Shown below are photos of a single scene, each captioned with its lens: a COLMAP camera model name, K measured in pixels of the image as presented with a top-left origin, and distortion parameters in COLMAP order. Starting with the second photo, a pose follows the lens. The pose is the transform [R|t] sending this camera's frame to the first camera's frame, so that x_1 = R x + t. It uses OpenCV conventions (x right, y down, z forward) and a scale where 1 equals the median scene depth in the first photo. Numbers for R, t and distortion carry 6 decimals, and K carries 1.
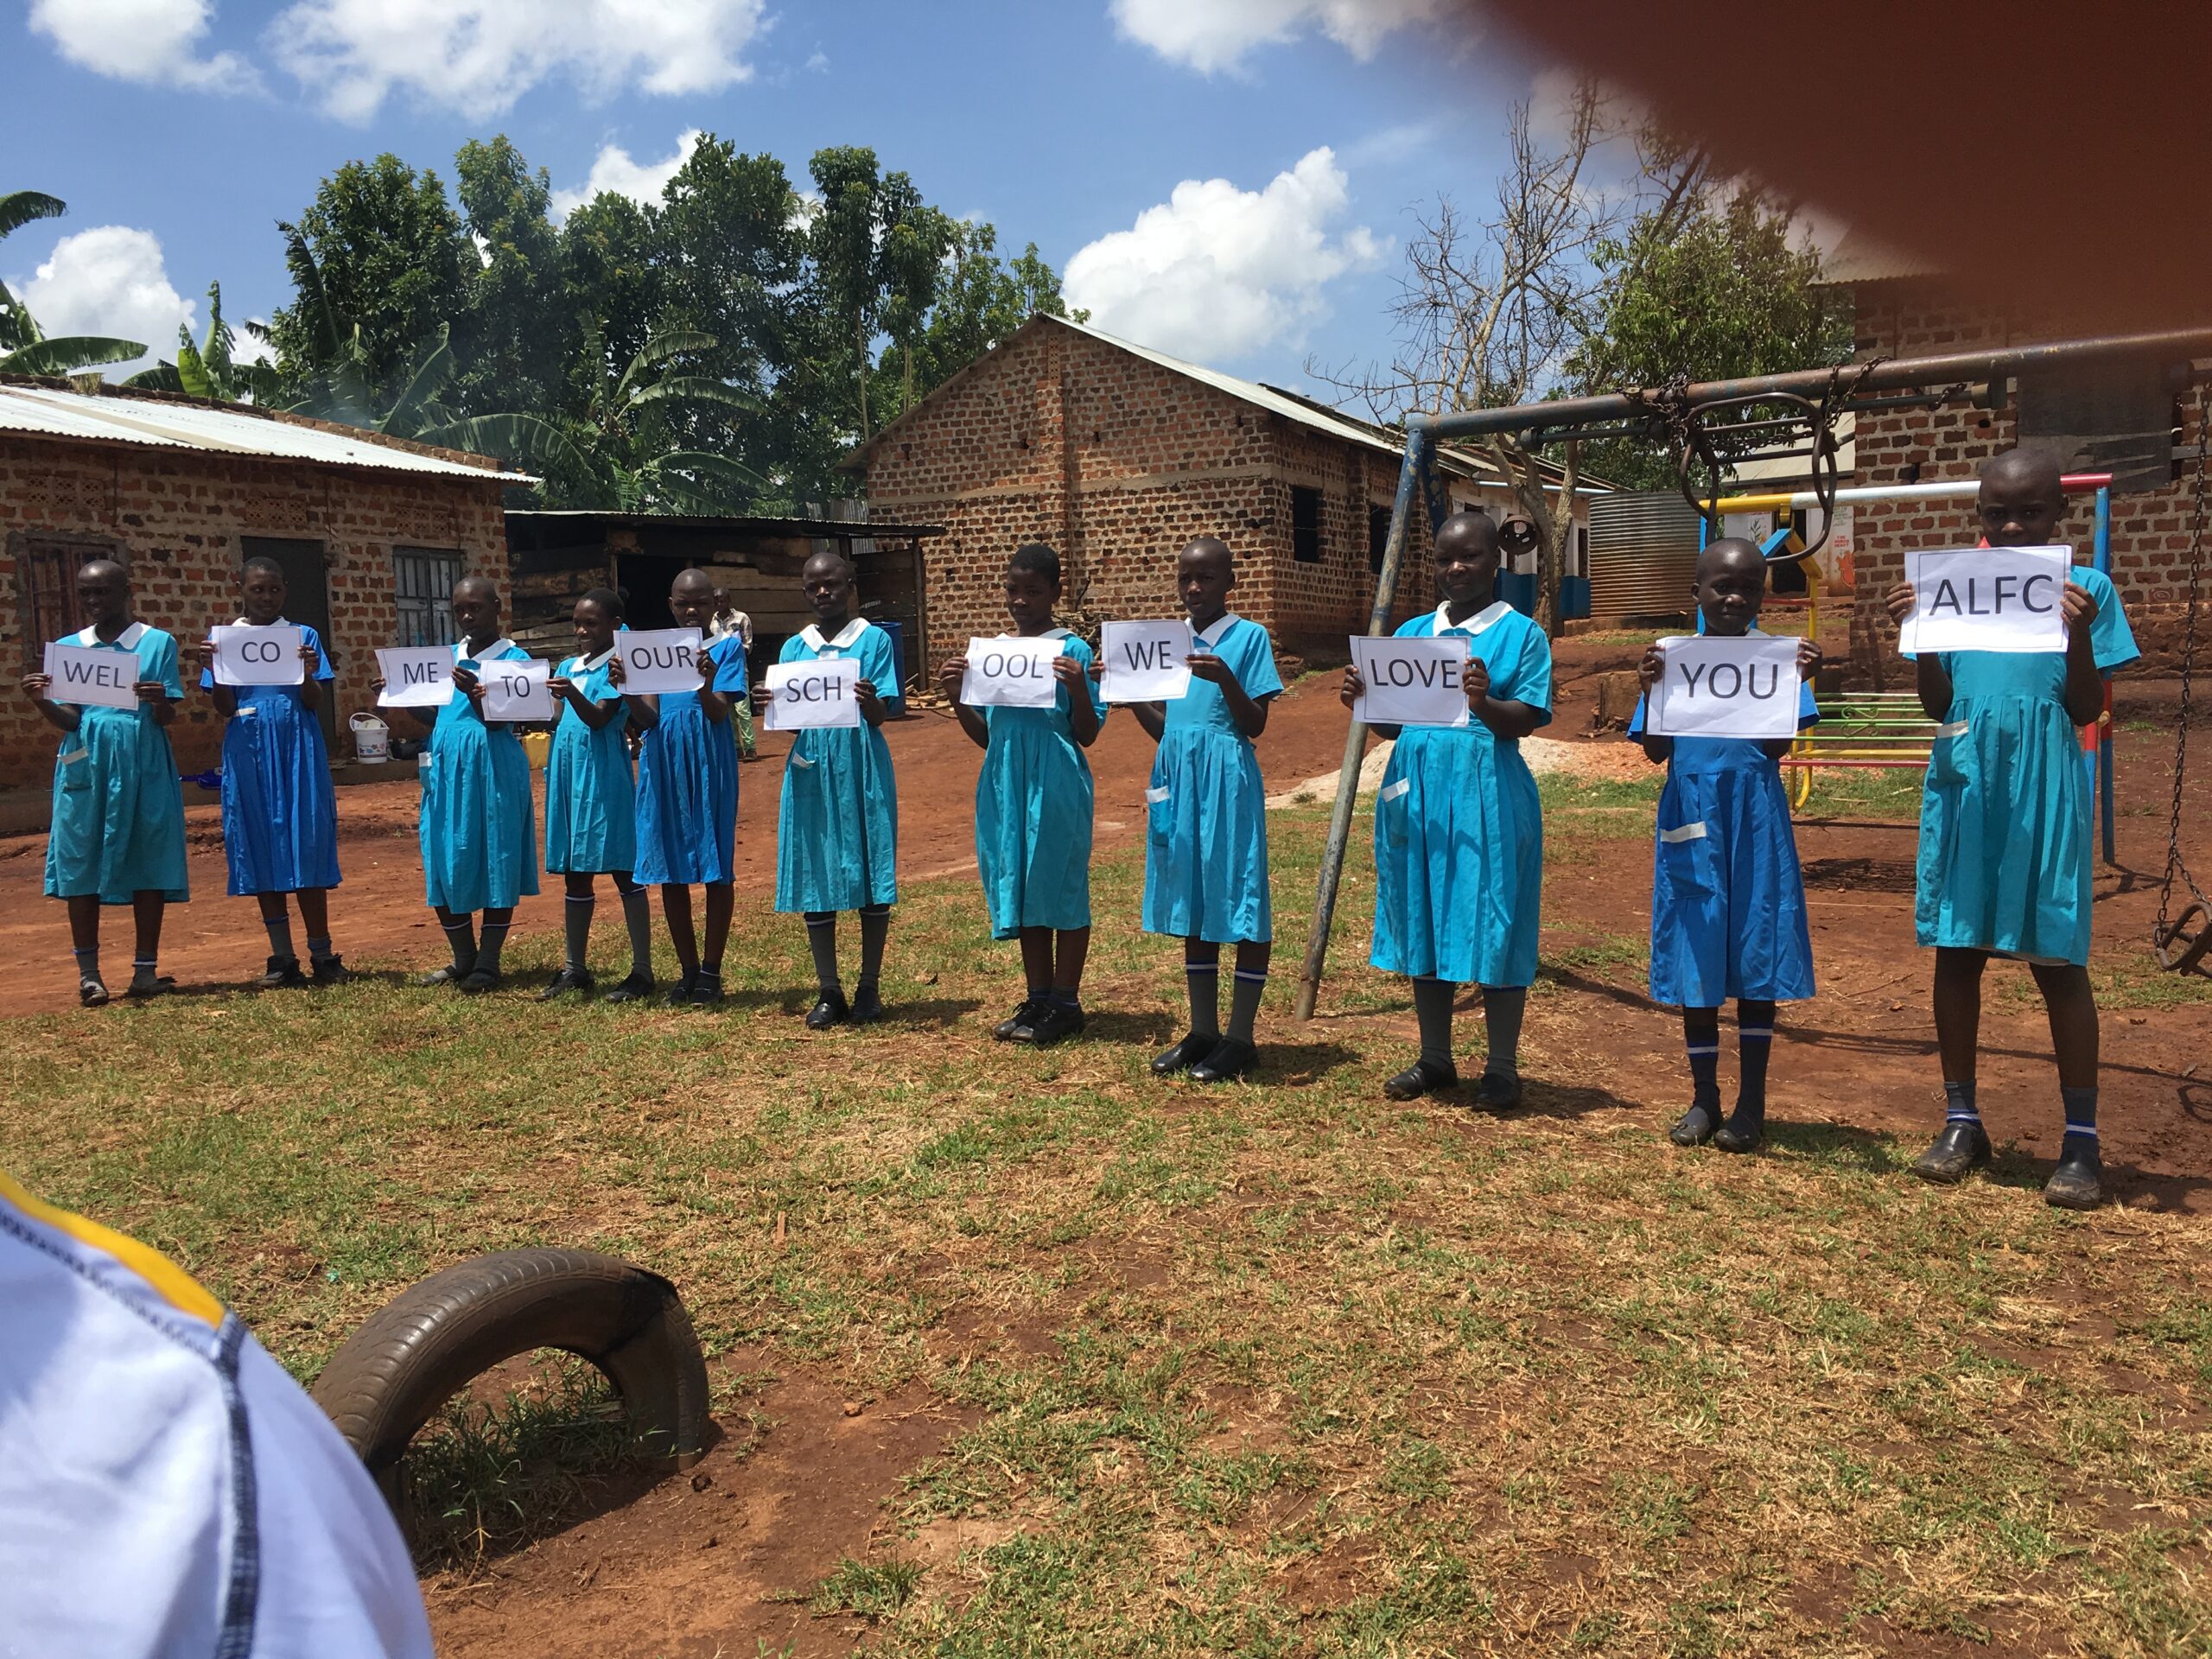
lens RADIAL K [[1876.5, 0, 1105.6], [0, 1876.5, 829.6], [0, 0, 1]] dist [0.018916, -0.023399]
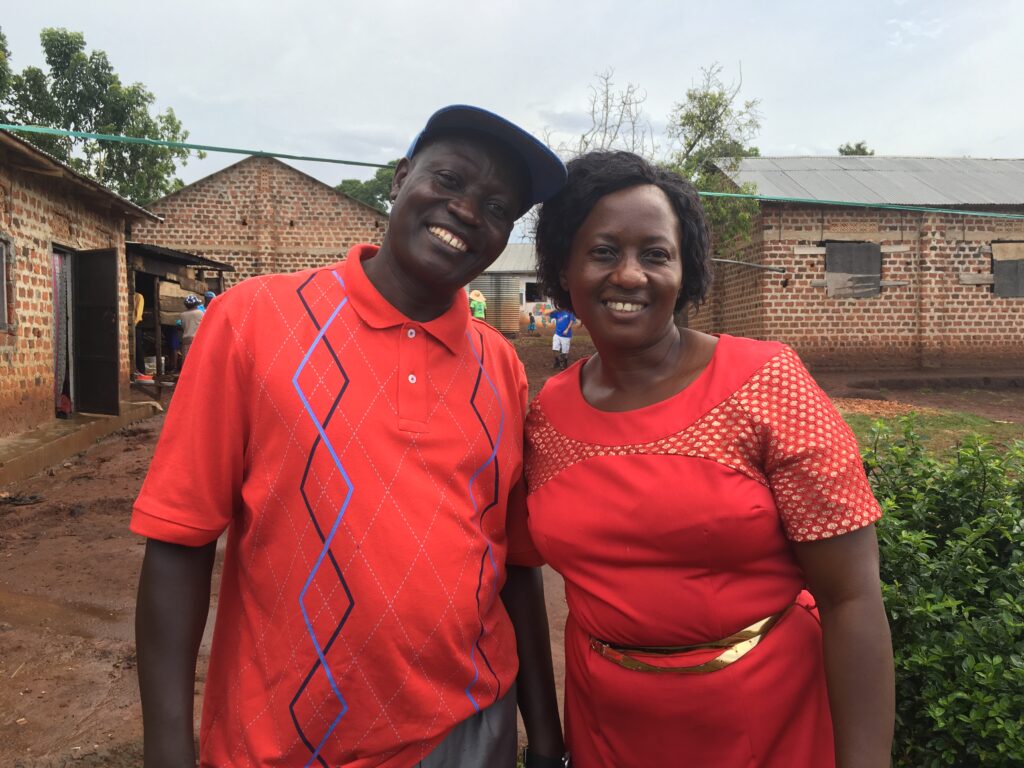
lens RADIAL K [[868.7, 0, 512.1], [0, 868.7, 385.0], [0, 0, 1]] dist [0.018916, -0.023399]
pose [[0.805563, 0.003956, 0.592497, -0.331796], [0.023828, 0.998952, -0.039068, -0.015484], [-0.592031, 0.045590, 0.804625, 0.205660]]
